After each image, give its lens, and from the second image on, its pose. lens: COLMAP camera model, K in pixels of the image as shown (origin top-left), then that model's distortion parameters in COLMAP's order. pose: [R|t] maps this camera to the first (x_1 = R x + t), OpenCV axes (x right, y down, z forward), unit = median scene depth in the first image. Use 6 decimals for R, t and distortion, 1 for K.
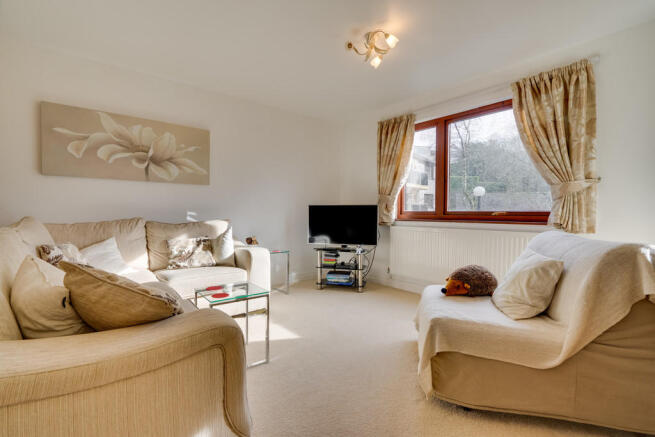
lens RADIAL K [[300.1, 0, 325.7], [0, 300.1, 218.4], [0, 0, 1]] dist [0.000684, 0.000718]
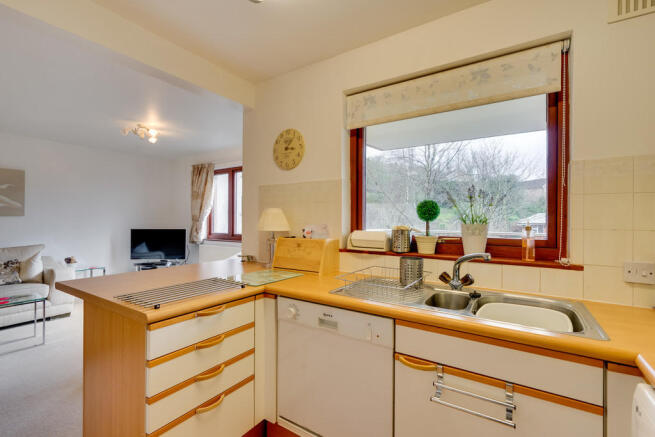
lens RADIAL K [[300.1, 0, 327.2], [0, 300.1, 219.2], [0, 0, 1]] dist [0.000684, 0.000718]
pose [[0.956043, -0.003635, 0.293203, 0.526120], [0.008423, 0.999851, -0.015071, -0.087195], [-0.293104, 0.016878, 0.955932, -0.634319]]
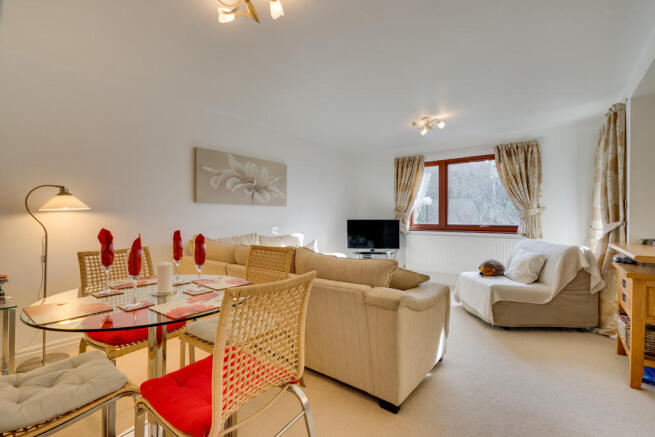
lens RADIAL K [[300.1, 0, 329.3], [0, 300.1, 217.6], [0, 0, 1]] dist [0.000684, 0.000718]
pose [[0.975248, -0.005044, 0.221056, -0.619758], [0.008316, 0.999869, -0.013872, -0.052453], [-0.220958, 0.015367, 0.975162, -0.385327]]
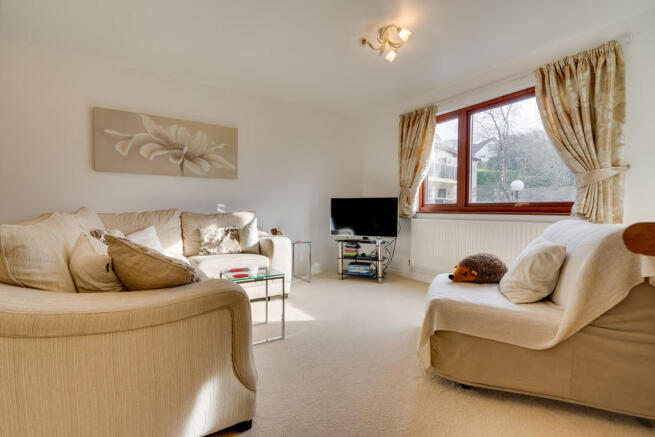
lens RADIAL K [[300.1, 0, 324.7], [0, 300.1, 218.4], [0, 0, 1]] dist [0.000684, 0.000718]
pose [[0.993844, 0.002727, -0.110758, 0.054687], [-0.001547, 0.999941, 0.010730, 0.021607], [0.110781, -0.010492, 0.993789, -0.045743]]
